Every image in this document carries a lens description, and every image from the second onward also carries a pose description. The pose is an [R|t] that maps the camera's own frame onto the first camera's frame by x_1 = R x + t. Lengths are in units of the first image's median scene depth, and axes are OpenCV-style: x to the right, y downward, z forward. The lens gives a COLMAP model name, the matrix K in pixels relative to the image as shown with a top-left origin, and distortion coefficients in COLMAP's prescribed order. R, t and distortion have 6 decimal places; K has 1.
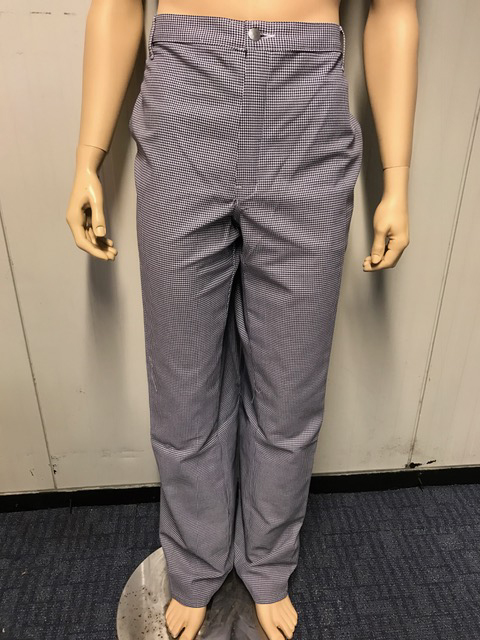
lens RADIAL K [[502.4, 0, 240.0], [0, 502.4, 320.0], [0, 0, 1]] dist [0.001810, 0.007020]
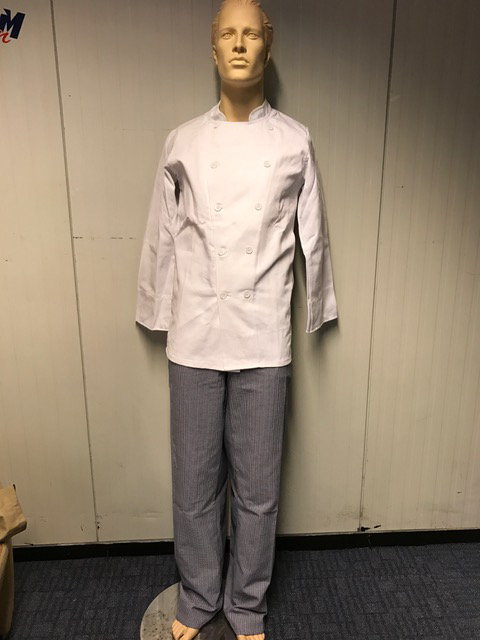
lens RADIAL K [[502.4, 0, 240.0], [0, 502.4, 320.0], [0, 0, 1]] dist [0.001810, 0.007020]
pose [[0.999184, -0.000845, -0.040376, 0.077157], [-0.007389, 0.979078, -0.203352, 0.022000], [0.039703, 0.203485, 0.978273, -0.453916]]
